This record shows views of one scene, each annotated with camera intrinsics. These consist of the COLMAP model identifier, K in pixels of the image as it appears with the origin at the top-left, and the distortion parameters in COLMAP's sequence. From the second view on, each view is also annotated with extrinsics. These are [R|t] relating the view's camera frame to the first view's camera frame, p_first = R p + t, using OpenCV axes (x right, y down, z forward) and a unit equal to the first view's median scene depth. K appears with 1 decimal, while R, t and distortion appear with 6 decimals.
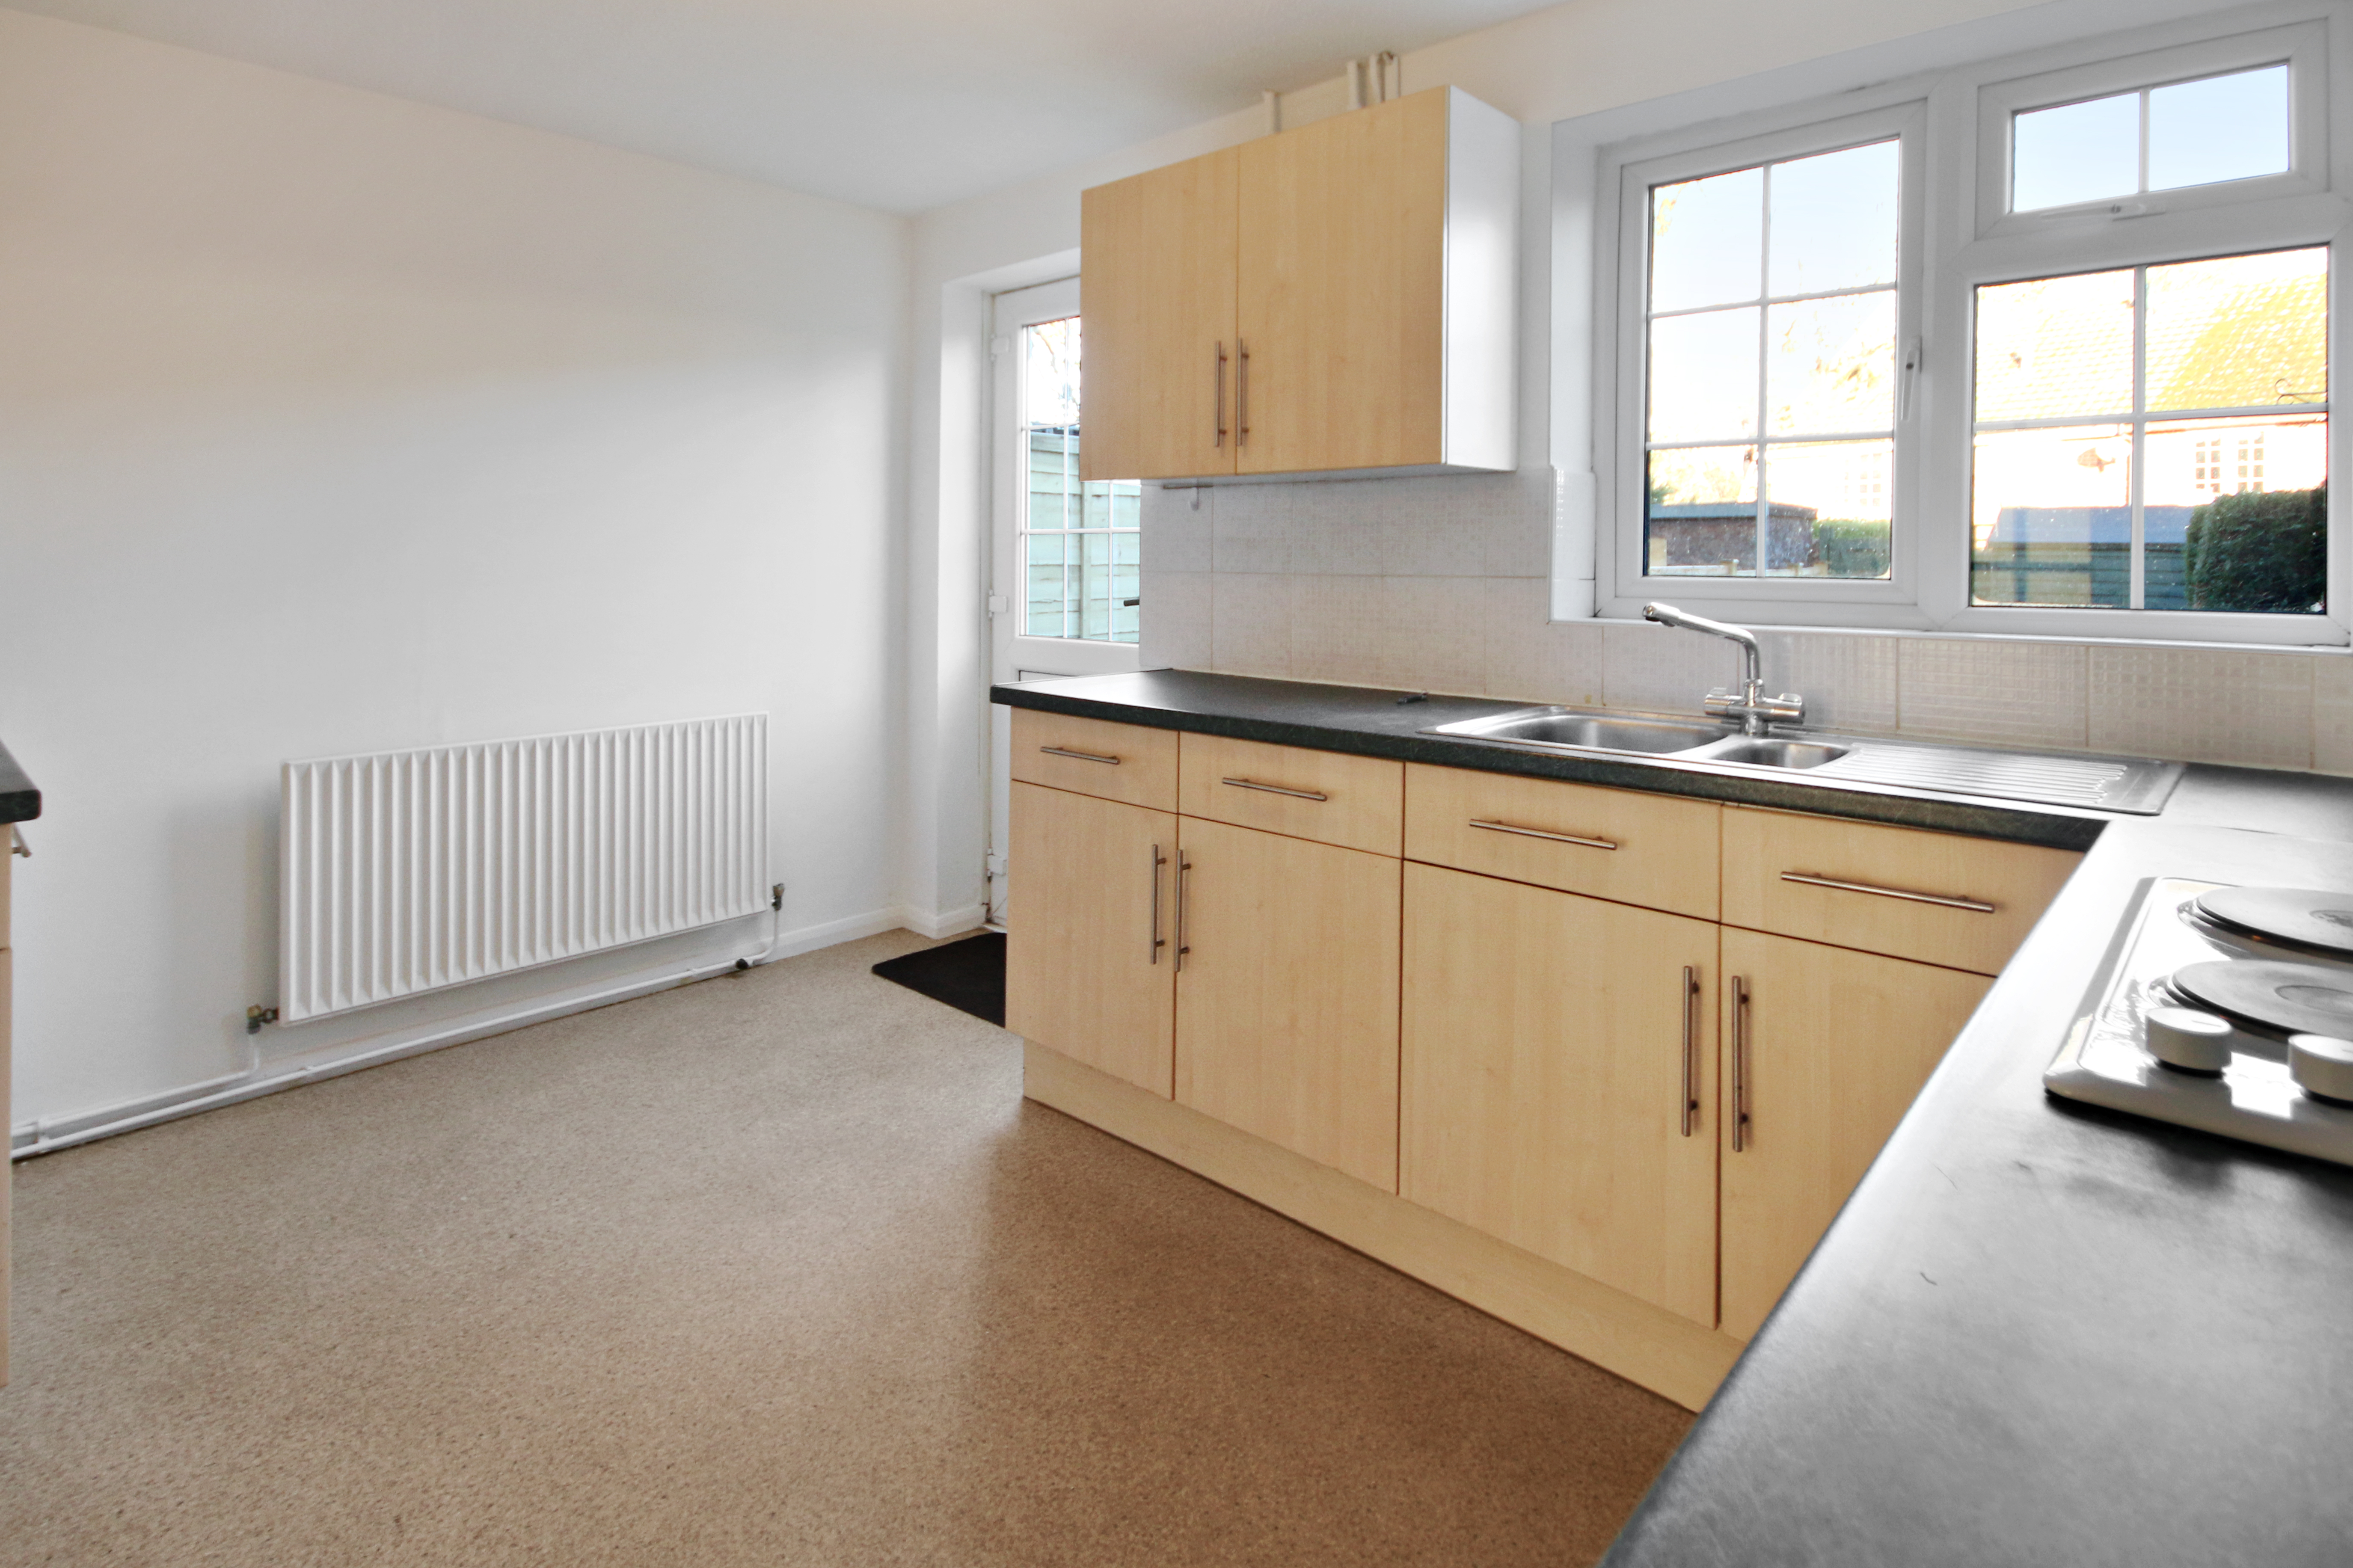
lens RADIAL K [[1253.8, 0, 1176.5], [0, 1253.8, 784.0], [0, 0, 1]] dist [-0.003692, -0.000581]
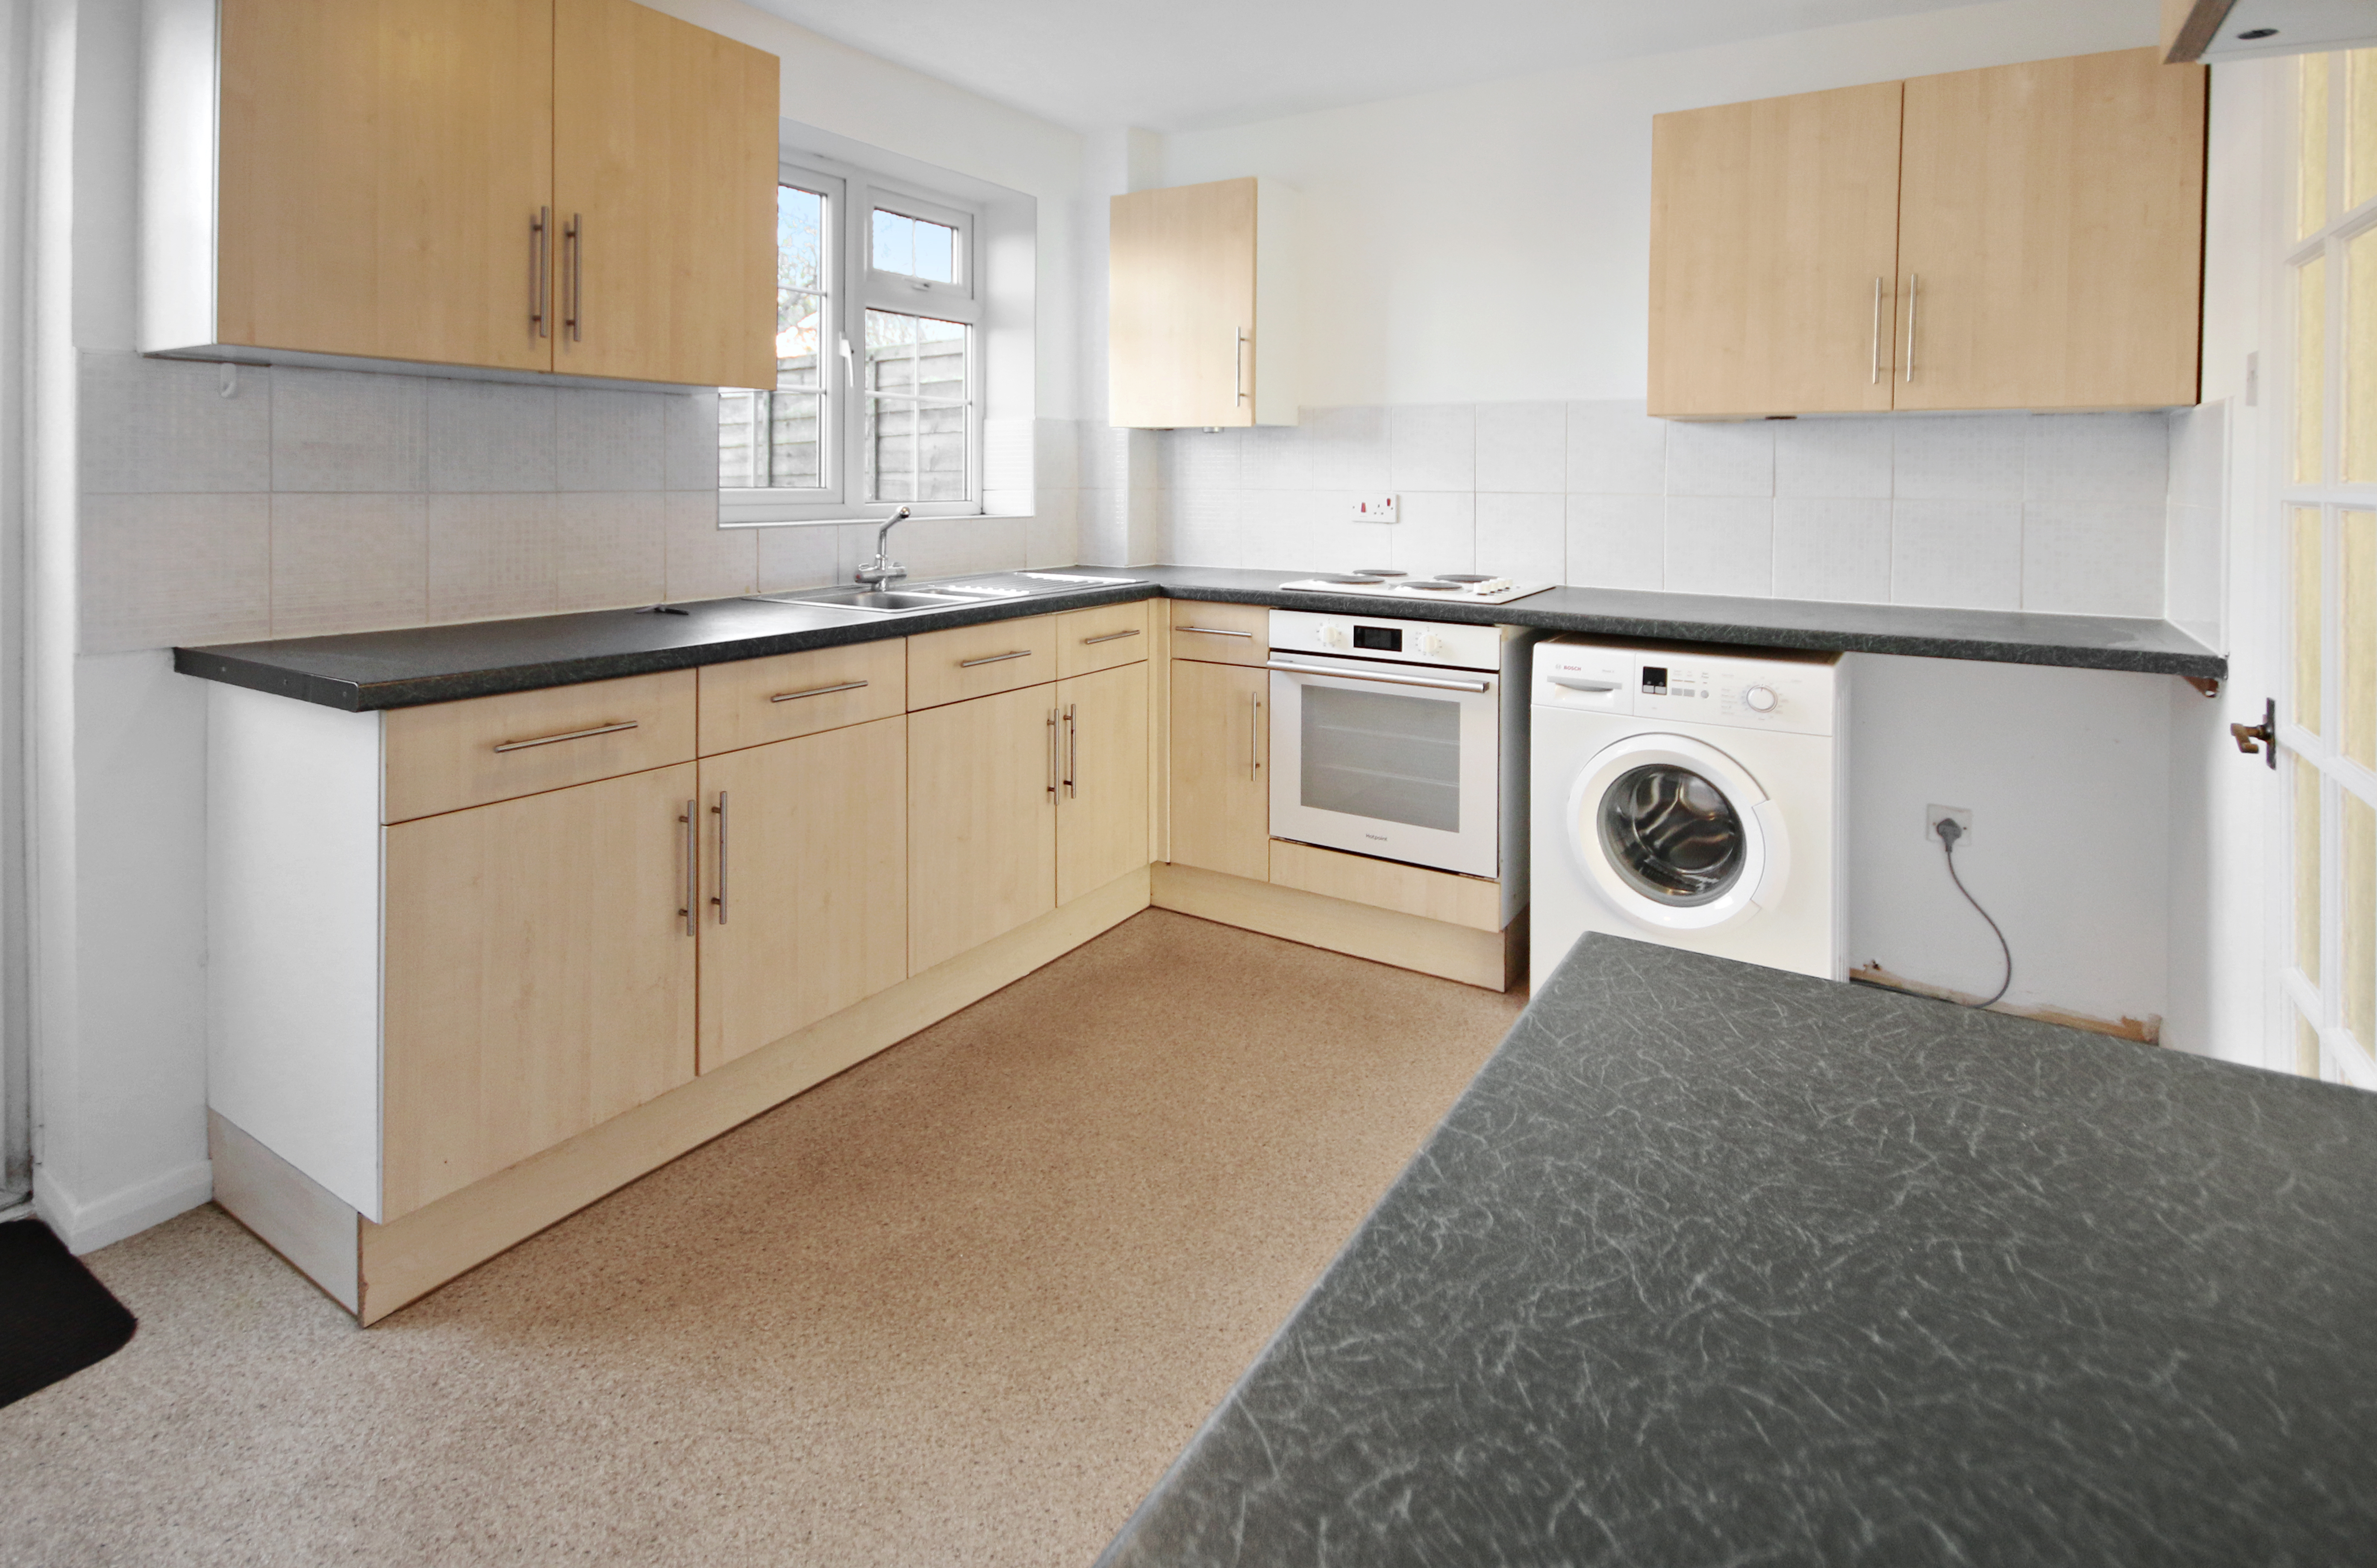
lens RADIAL K [[1090.2, 0, 1184.5], [0, 1090.2, 755.6], [0, 0, 1]] dist [0.000179, -0.000052]
pose [[-0.180419, -0.245663, 0.952417, -0.798902], [0.167283, 0.946536, 0.275836, -0.135039], [-0.969260, 0.209090, -0.129678, 0.741807]]
